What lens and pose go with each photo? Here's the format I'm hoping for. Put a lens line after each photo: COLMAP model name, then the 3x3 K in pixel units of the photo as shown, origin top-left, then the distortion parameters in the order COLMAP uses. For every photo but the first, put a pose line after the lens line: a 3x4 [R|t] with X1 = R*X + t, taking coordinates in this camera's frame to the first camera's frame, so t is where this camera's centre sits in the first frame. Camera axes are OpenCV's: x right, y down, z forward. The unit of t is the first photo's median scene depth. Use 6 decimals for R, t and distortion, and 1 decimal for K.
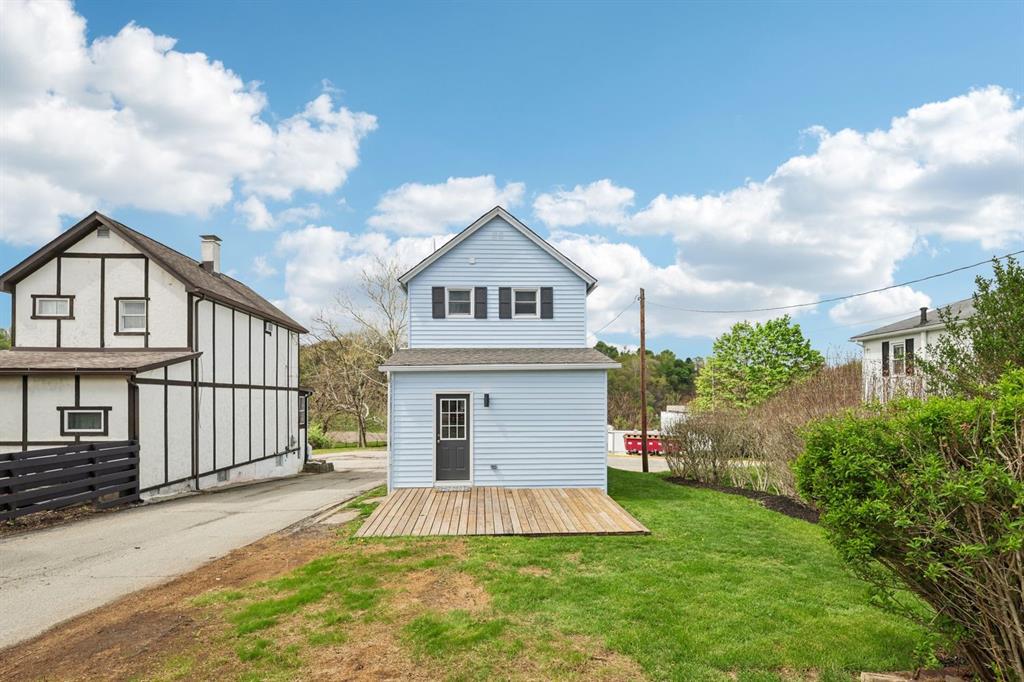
lens RADIAL K [[483.9, 0, 483.1], [0, 483.9, 388.4], [0, 0, 1]] dist [-0.013074, 0.004345]
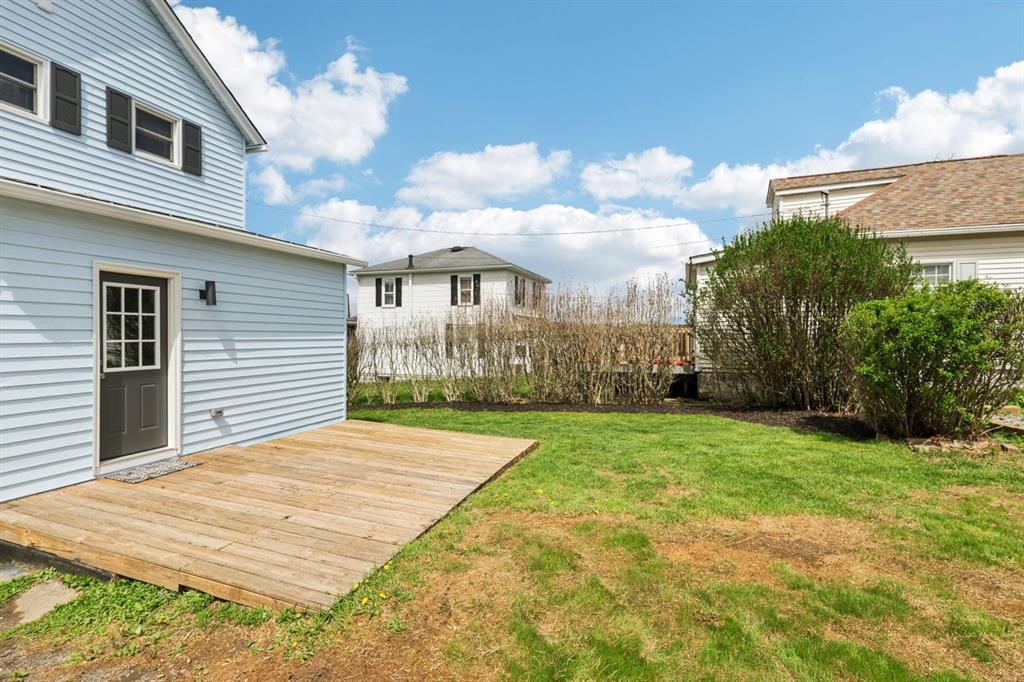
lens RADIAL K [[483.9, 0, 508.1], [0, 483.9, 340.2], [0, 0, 1]] dist [-0.013074, 0.004345]
pose [[0.361427, -0.005802, 0.932382, -0.369305], [-0.030141, 0.999385, 0.017902, 0.056400], [-0.931913, -0.034573, 0.361030, 0.481912]]
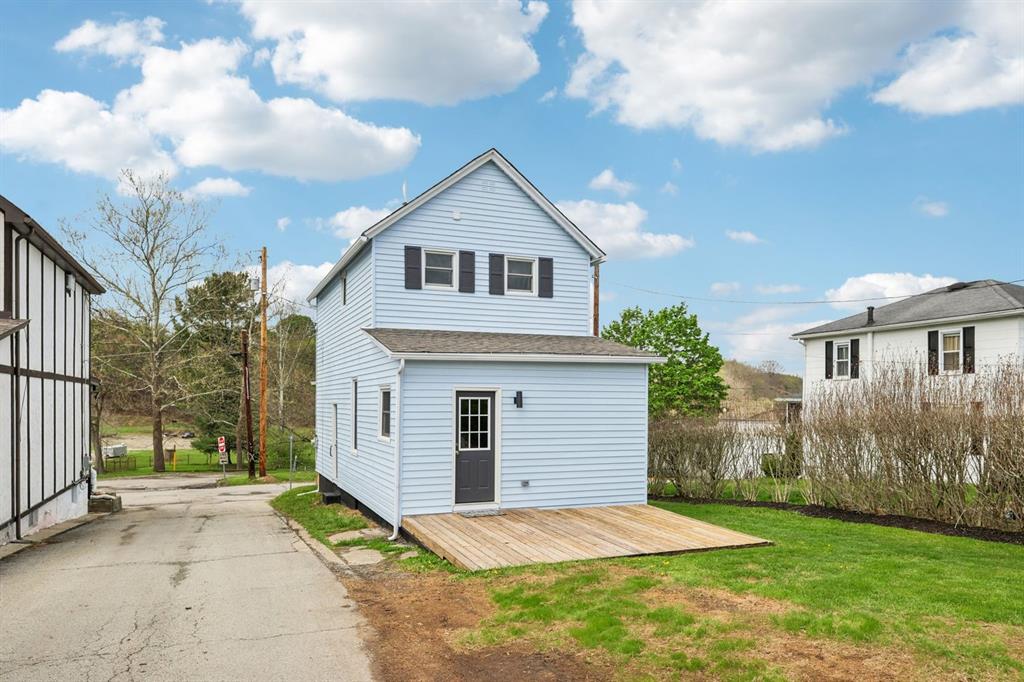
lens RADIAL K [[682.3, 0, 481.8], [0, 682.3, 395.1], [0, 0, 1]] dist [-0.010996, 0.005411]
pose [[0.947098, 0.010785, 0.320762, -0.399274], [-0.014520, 0.999852, 0.009254, 0.007794], [-0.320615, -0.013422, 0.947115, -0.032741]]
